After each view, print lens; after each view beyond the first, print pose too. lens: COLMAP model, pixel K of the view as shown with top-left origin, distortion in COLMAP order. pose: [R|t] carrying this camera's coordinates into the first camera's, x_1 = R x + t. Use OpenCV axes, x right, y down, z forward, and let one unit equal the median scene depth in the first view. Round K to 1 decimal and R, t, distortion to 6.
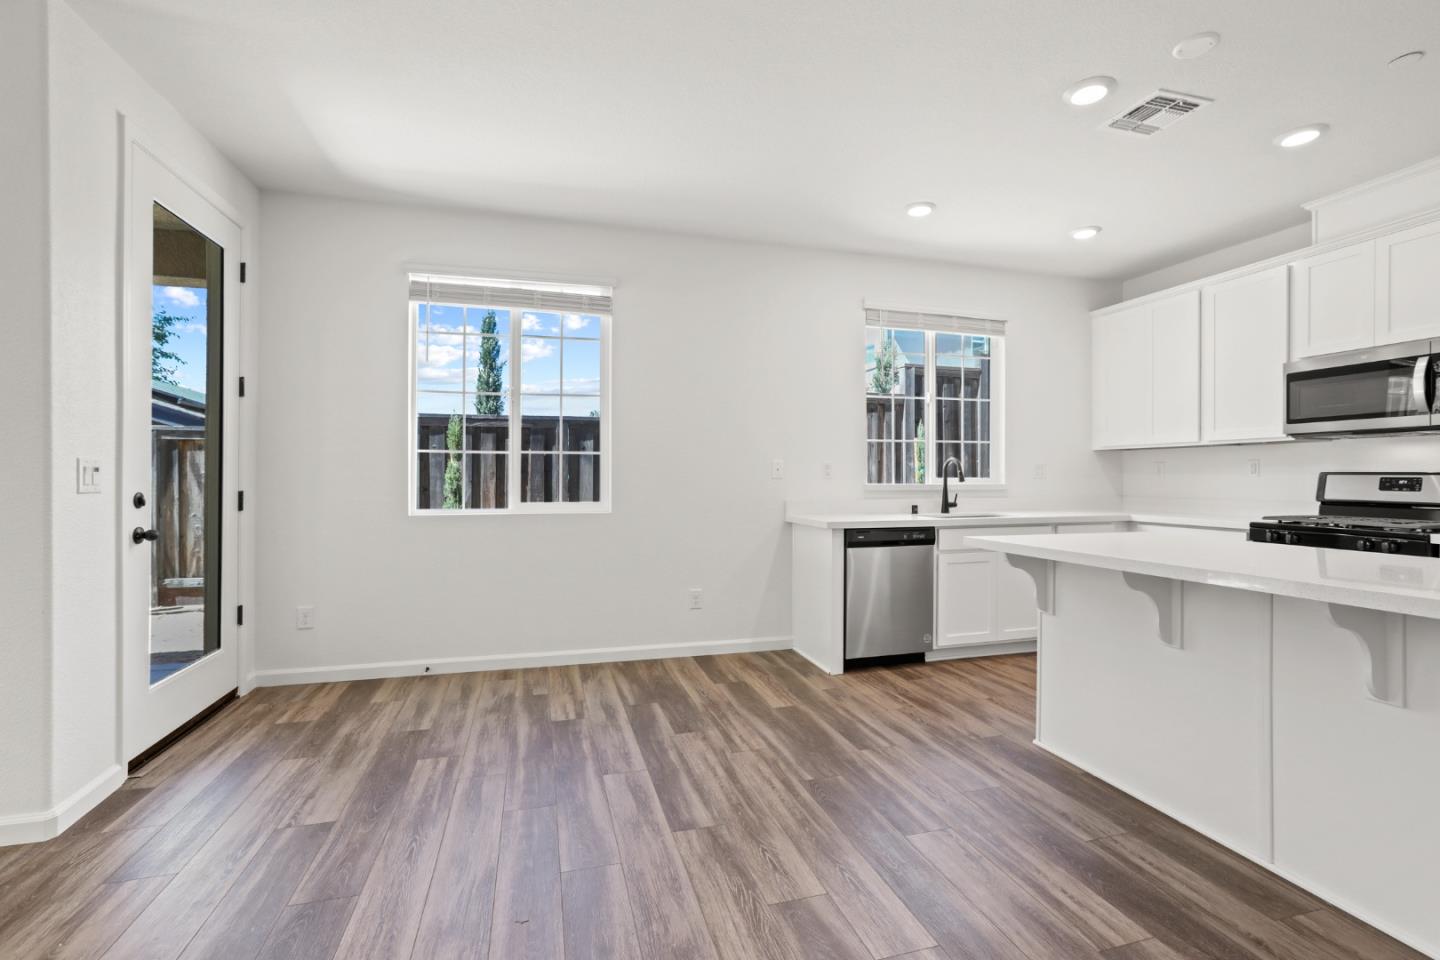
lens RADIAL K [[651.3, 0, 725.8], [0, 651.3, 478.4], [0, 0, 1]] dist [-0.001536, 0.000443]
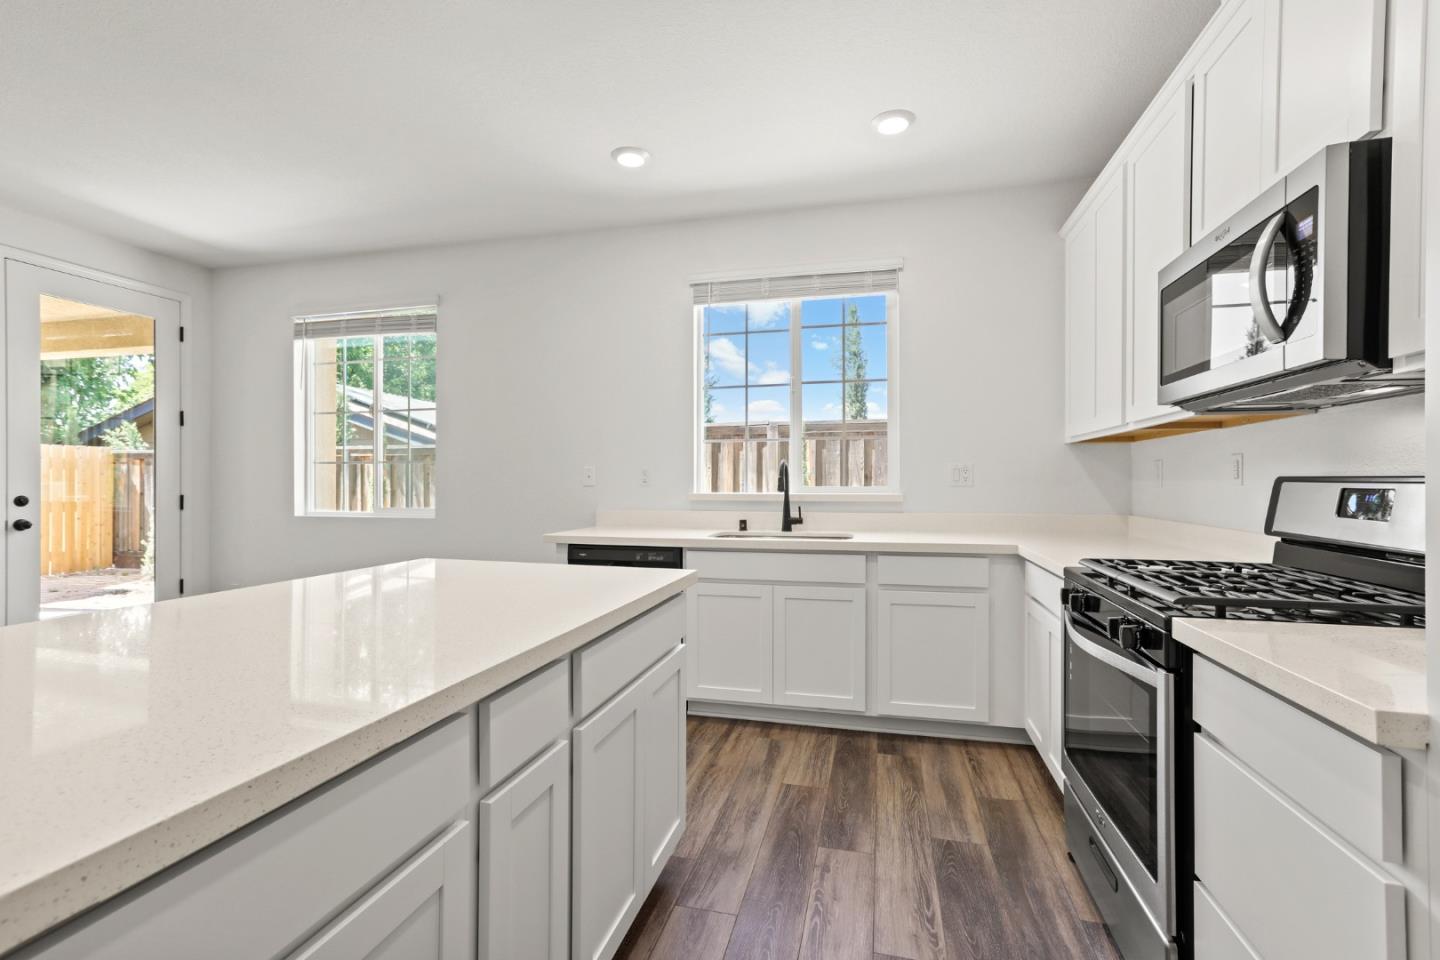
lens RADIAL K [[651.3, 0, 717.0], [0, 651.3, 485.8], [0, 0, 1]] dist [-0.001536, 0.000443]
pose [[0.859381, 0.002029, -0.511332, 0.699741], [-0.000038, 0.999992, 0.003904, -0.004165], [0.511336, -0.003335, 0.859374, 0.305718]]
